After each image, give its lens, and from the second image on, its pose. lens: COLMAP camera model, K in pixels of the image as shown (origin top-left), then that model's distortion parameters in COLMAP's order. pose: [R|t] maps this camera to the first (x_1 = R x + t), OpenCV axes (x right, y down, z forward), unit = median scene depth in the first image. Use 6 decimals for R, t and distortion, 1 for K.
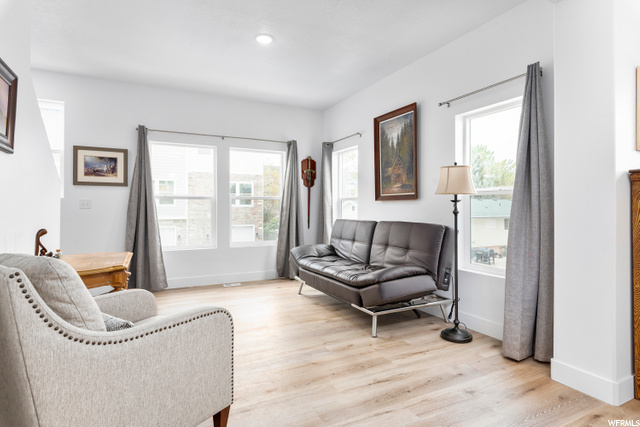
lens RADIAL K [[351.7, 0, 320.0], [0, 351.7, 213.5], [0, 0, 1]] dist [0.000862, 0.000563]
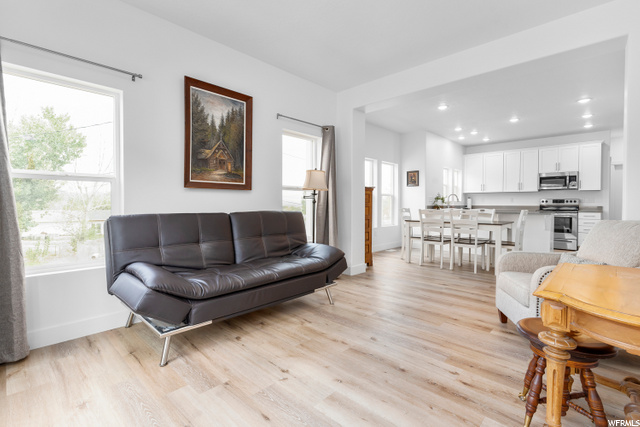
lens RADIAL K [[294.1, 0, 319.8], [0, 294.1, 209.9], [0, 0, 1]] dist [0.002832, 0.000484]
pose [[-0.349851, -0.032129, 0.936254, -0.592265], [0.002939, 0.999369, 0.035393, -0.009692], [-0.936801, 0.015134, -0.349536, 1.049367]]
